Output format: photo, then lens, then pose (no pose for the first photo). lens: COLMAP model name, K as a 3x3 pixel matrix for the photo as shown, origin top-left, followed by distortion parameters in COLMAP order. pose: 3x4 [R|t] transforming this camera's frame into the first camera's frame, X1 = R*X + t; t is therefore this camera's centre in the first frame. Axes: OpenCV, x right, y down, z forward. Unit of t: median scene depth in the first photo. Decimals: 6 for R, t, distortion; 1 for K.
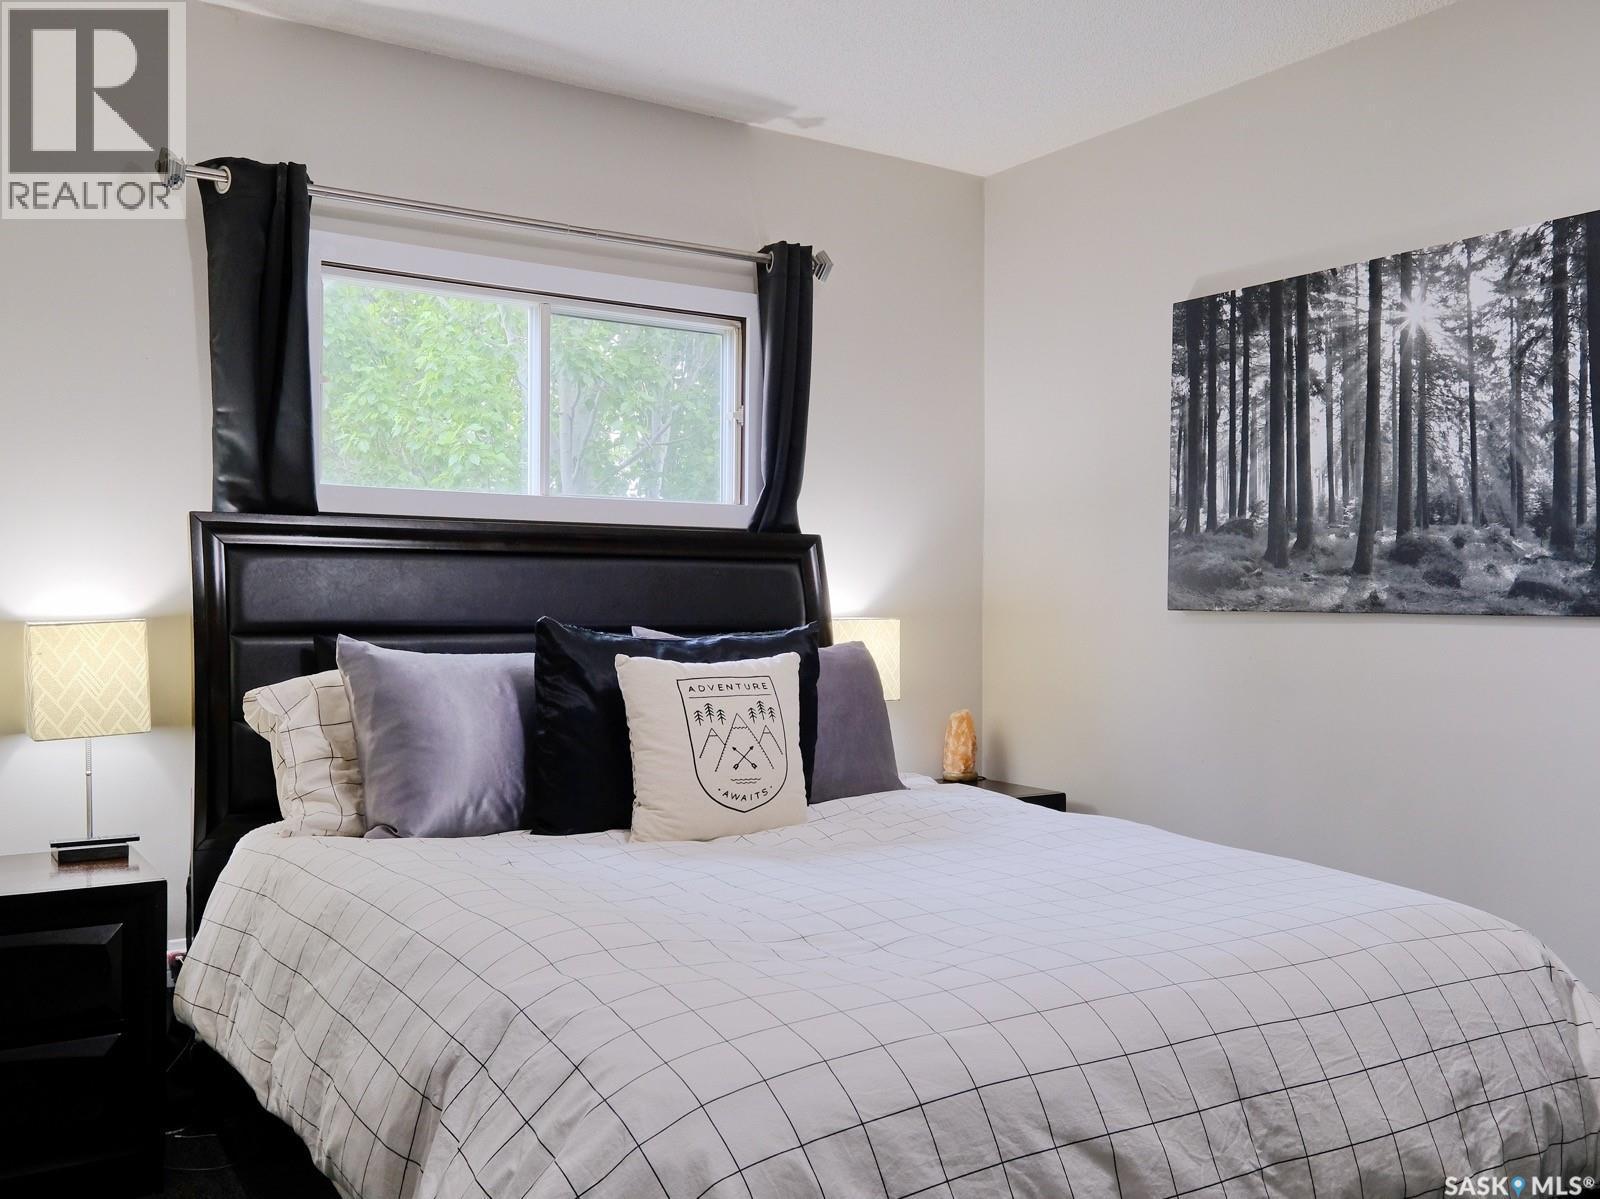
lens RADIAL K [[1589.2, 0, 810.5], [0, 1589.2, 601.7], [0, 0, 1]] dist [0.012240, 0.000000]
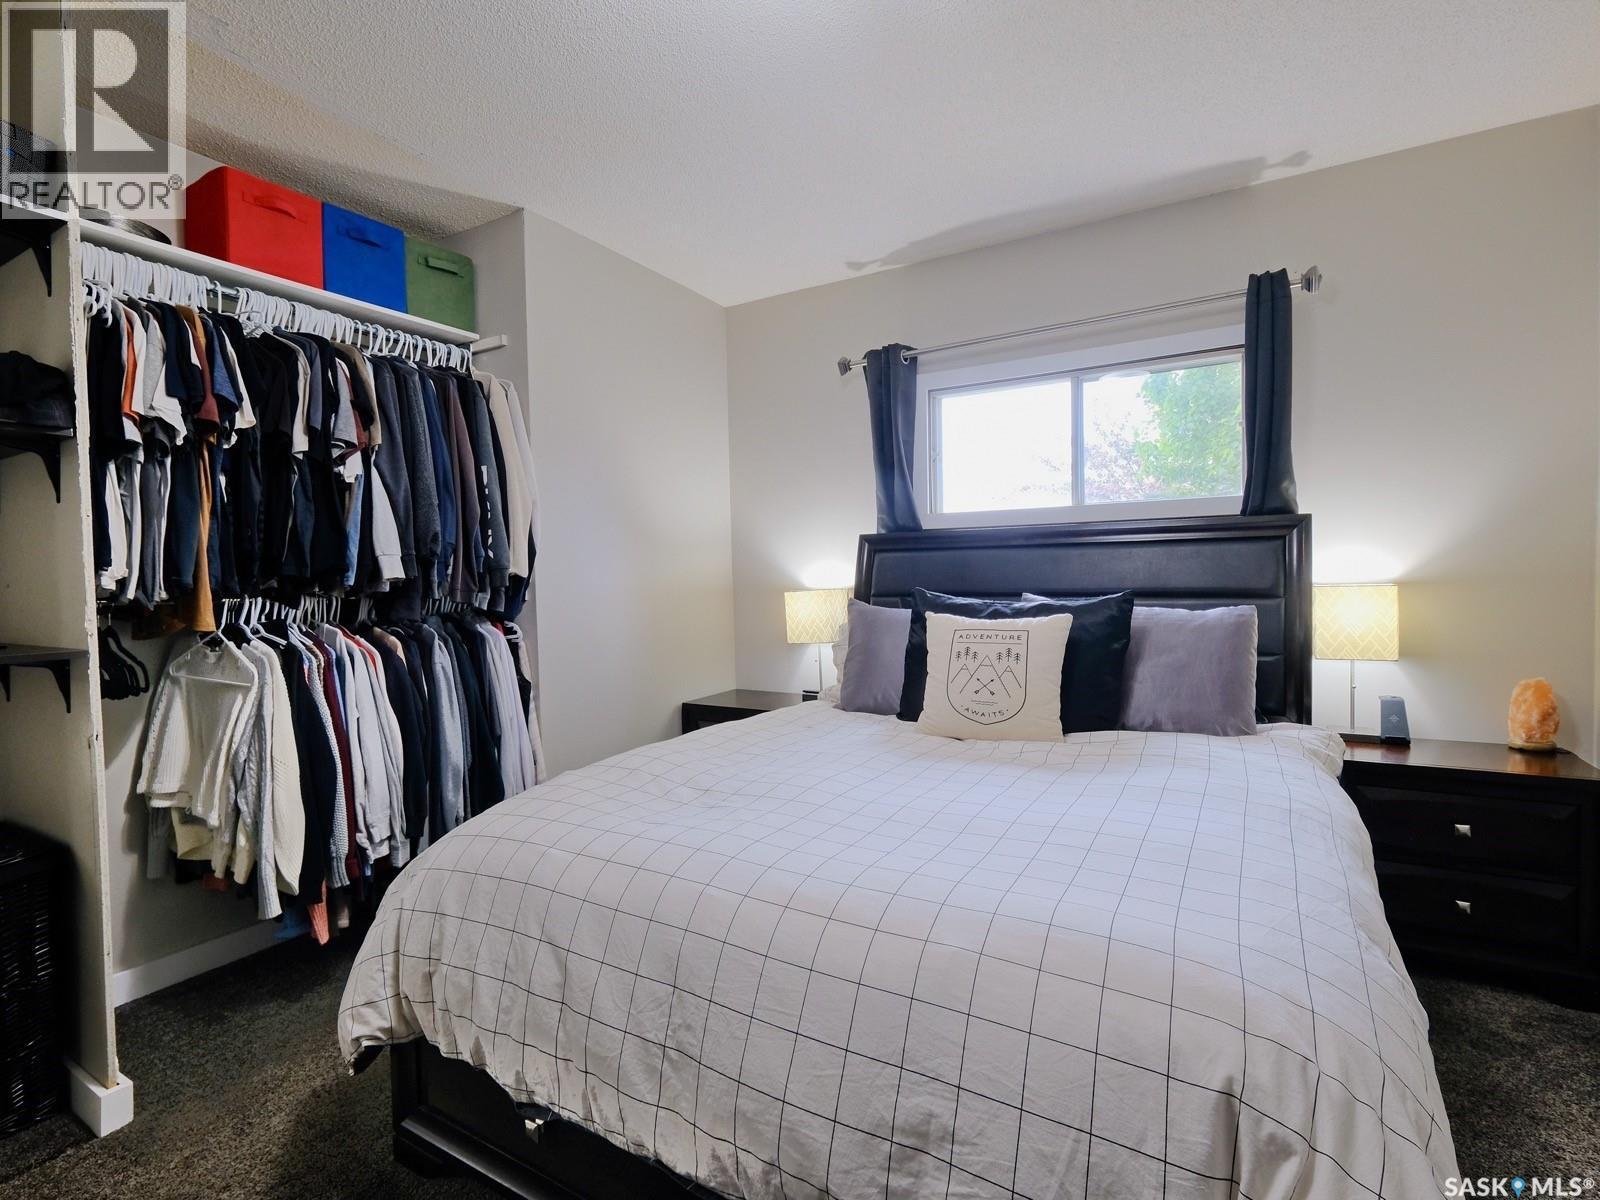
lens RADIAL K [[852.9, 0, 811.3], [0, 852.9, 604.9], [0, 0, 1]] dist [-0.010352, -0.000777]
pose [[0.356272, 0.020219, -0.934164, 0.468199], [0.019065, 0.999400, 0.028902, -0.000138], [0.934188, -0.028106, 0.355673, 0.445331]]
